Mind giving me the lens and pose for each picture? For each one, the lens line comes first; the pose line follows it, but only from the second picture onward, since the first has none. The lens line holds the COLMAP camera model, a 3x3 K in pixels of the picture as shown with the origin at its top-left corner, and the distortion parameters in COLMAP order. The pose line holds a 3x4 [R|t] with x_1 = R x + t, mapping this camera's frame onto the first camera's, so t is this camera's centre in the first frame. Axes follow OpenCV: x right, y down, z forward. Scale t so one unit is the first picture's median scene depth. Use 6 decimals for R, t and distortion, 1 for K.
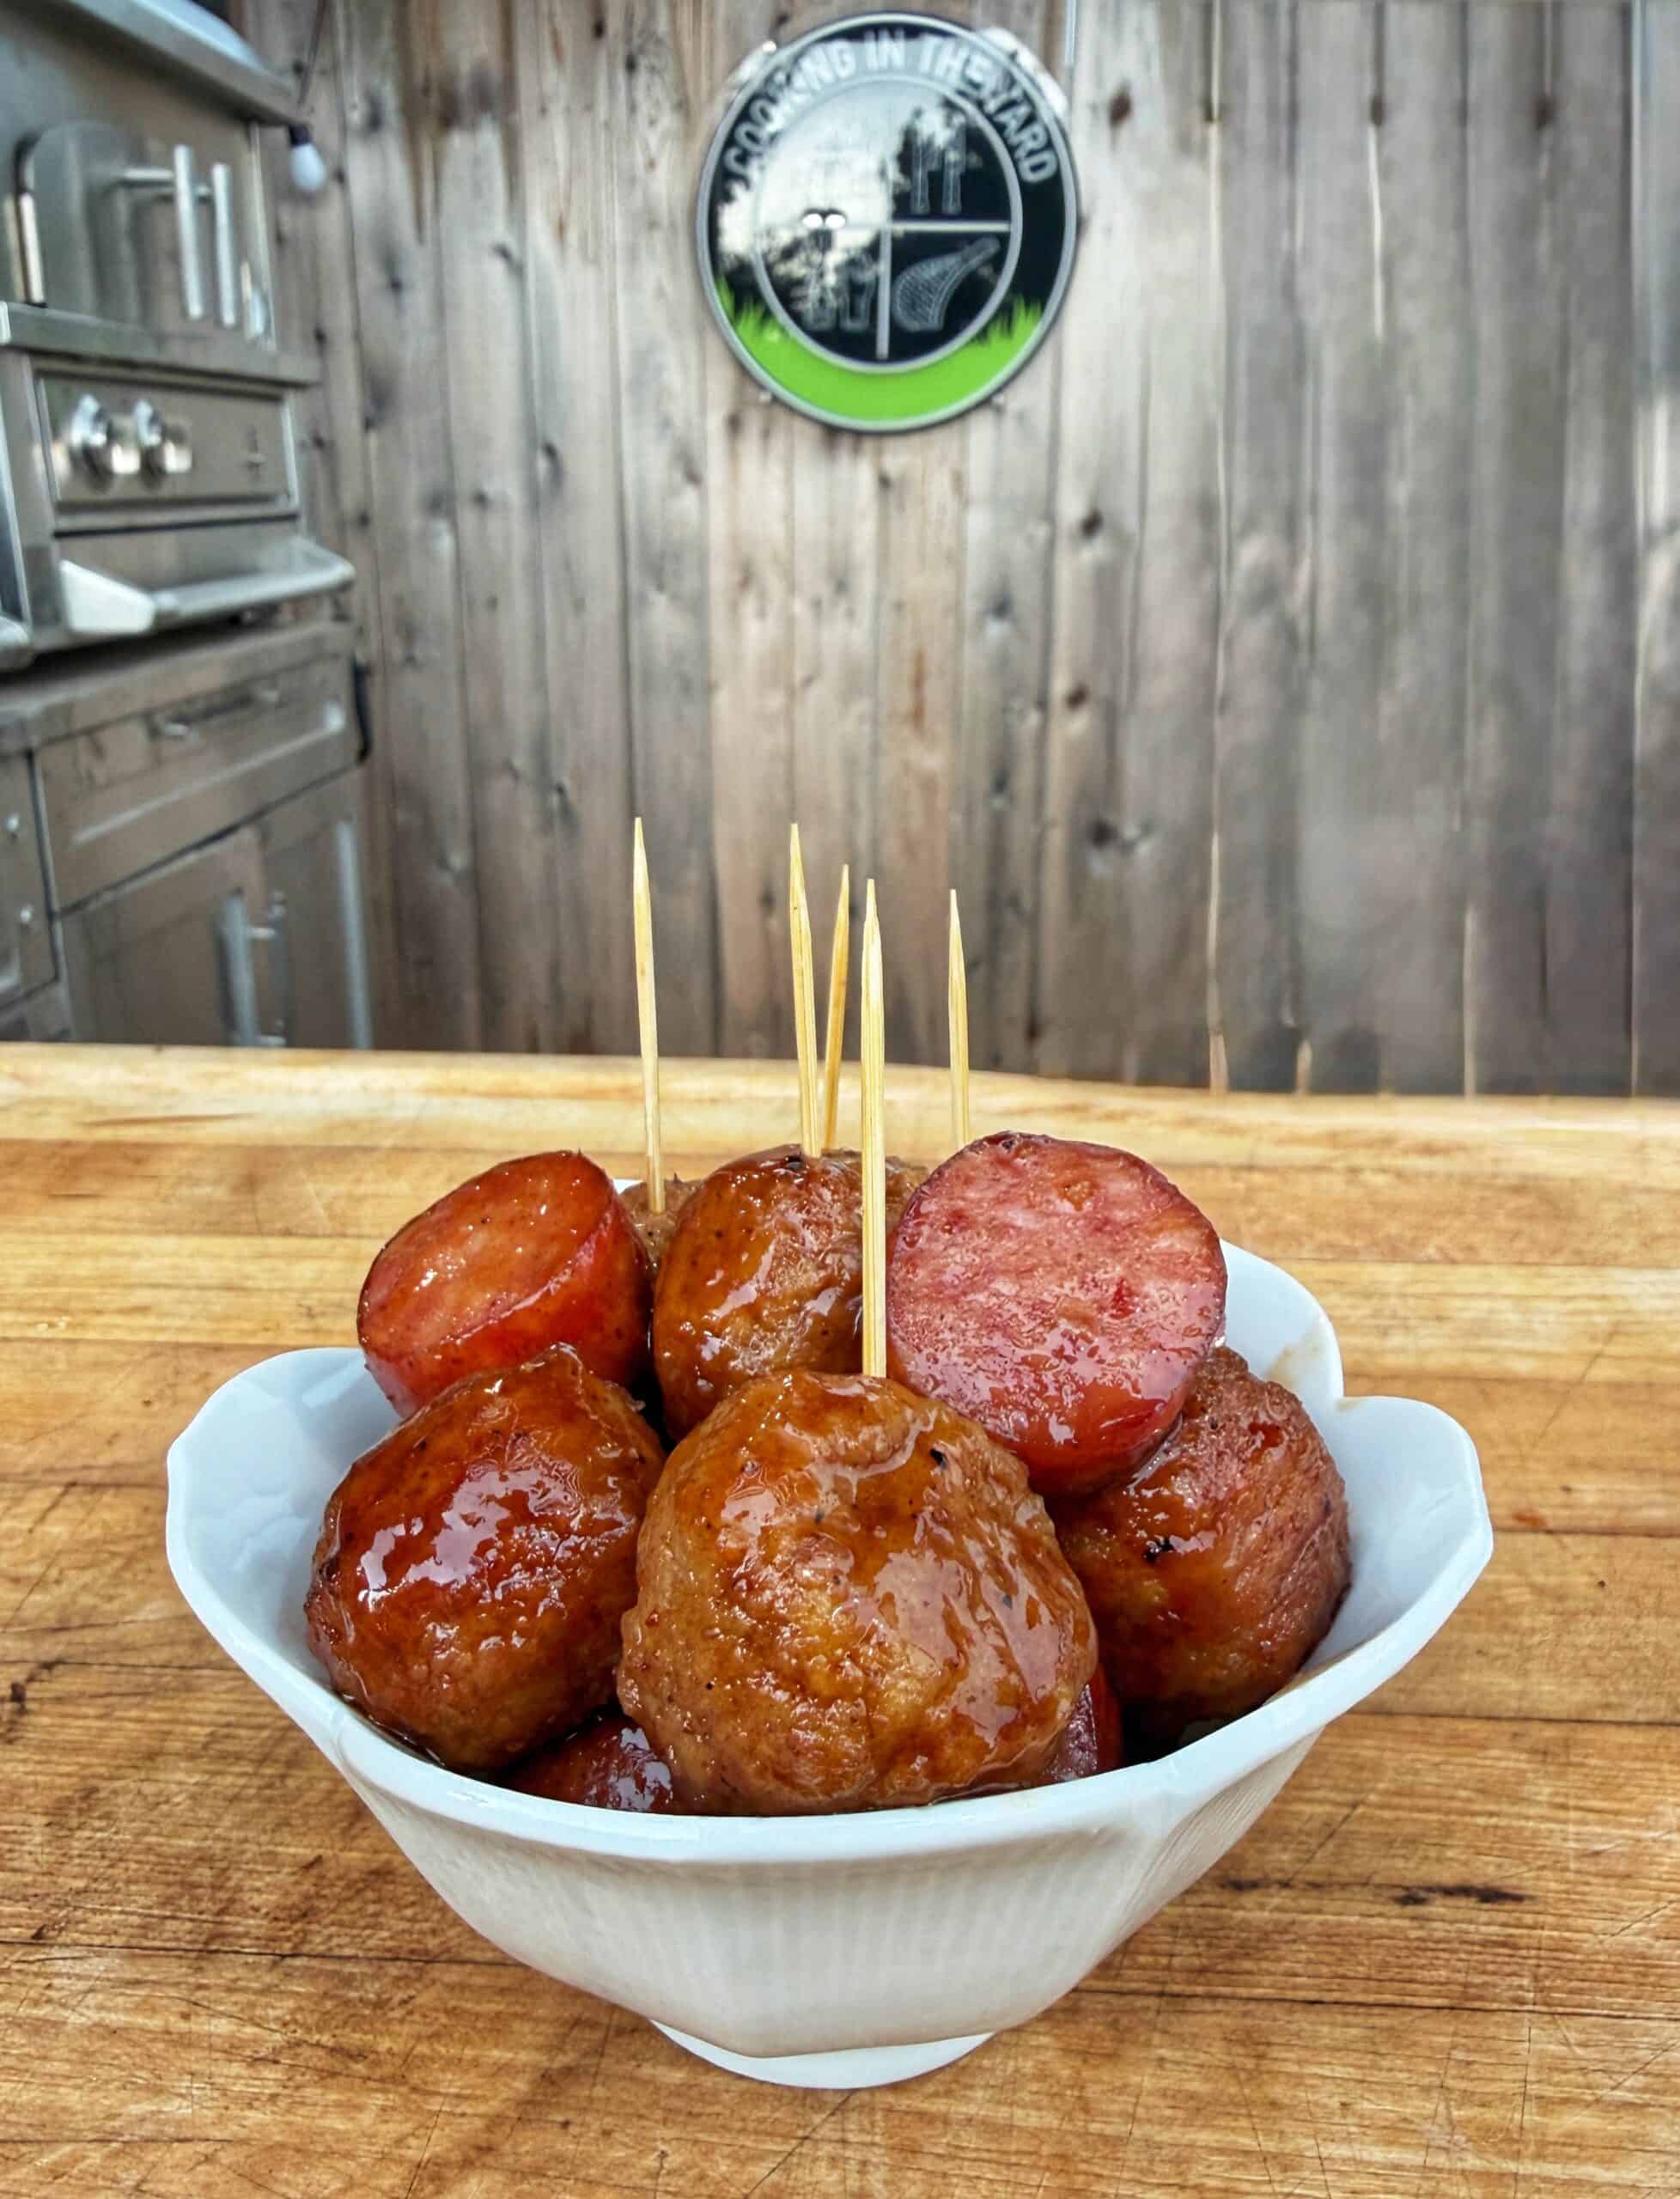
lens RADIAL K [[1832.2, 0, 793.6], [0, 1832.2, 1132.1], [0, 0, 1]] dist [-0.004896, 0.017980]
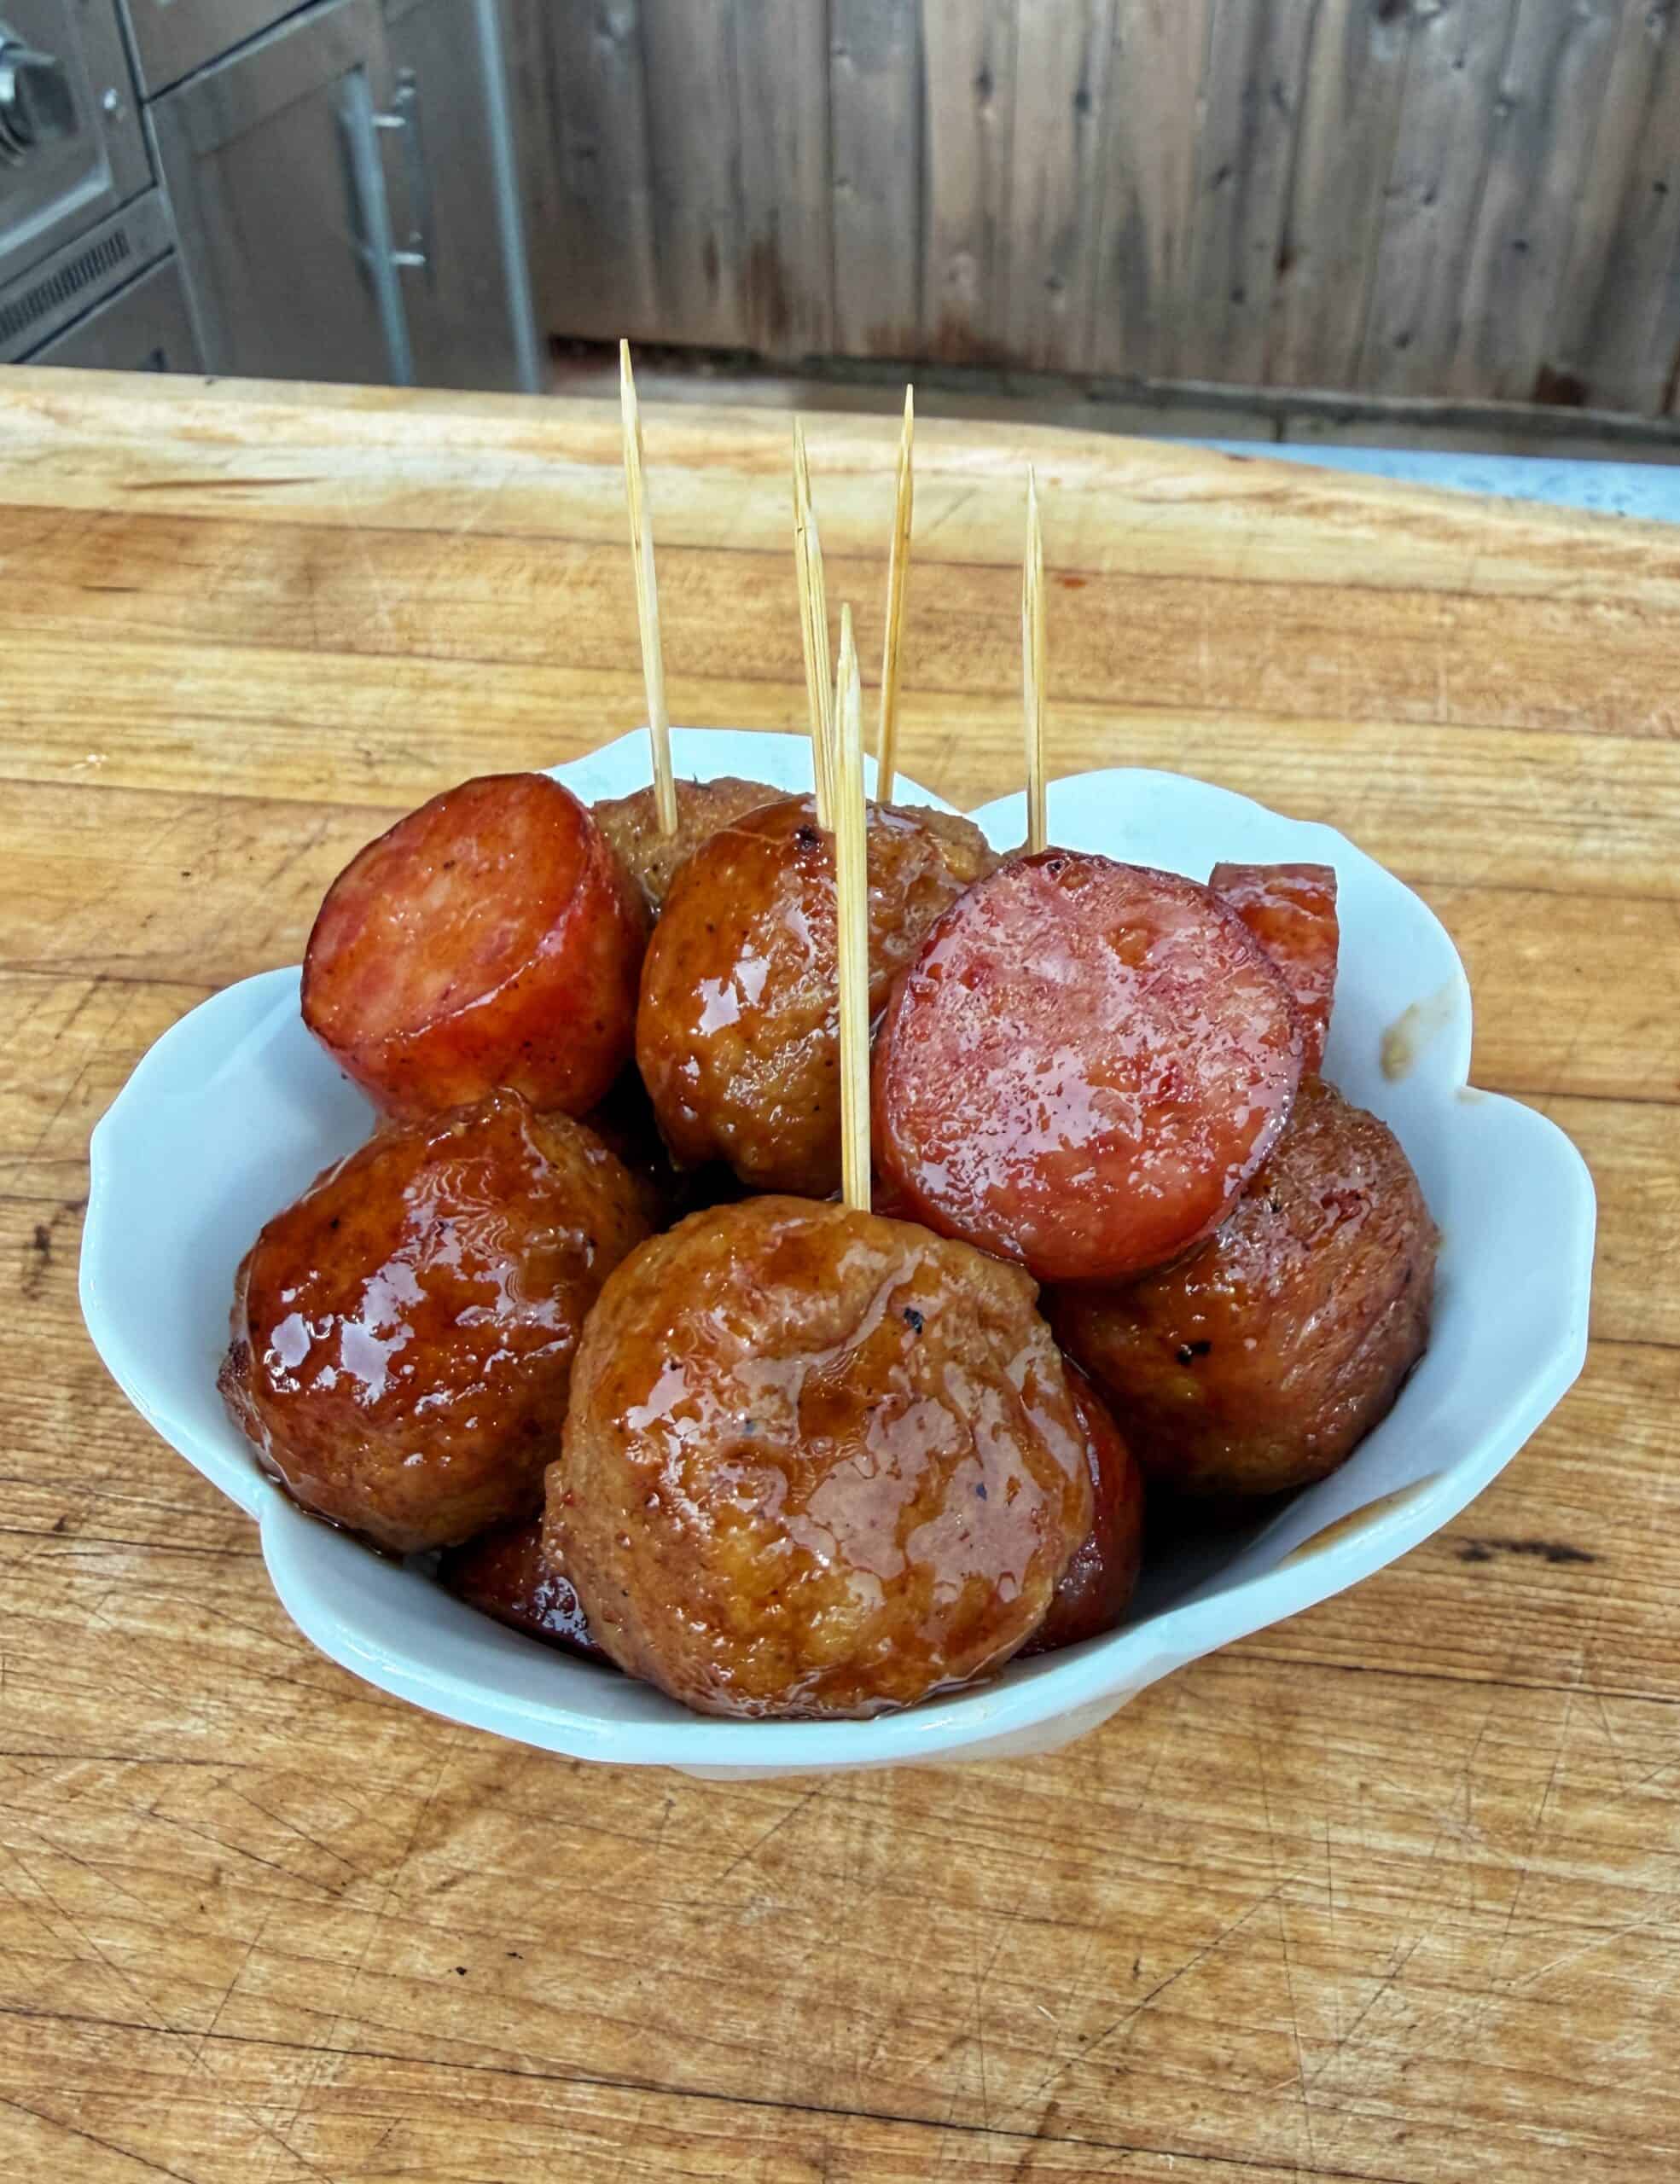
lens RADIAL K [[1907.0, 0, 925.5], [0, 1907.0, 1096.0], [0, 0, 1]] dist [0.002511, 0.014396]
pose [[0.998637, 0.042010, -0.030977, 0.072119], [-0.027958, 0.931683, 0.362195, -0.157939], [0.044076, -0.360835, 0.931587, 0.147836]]
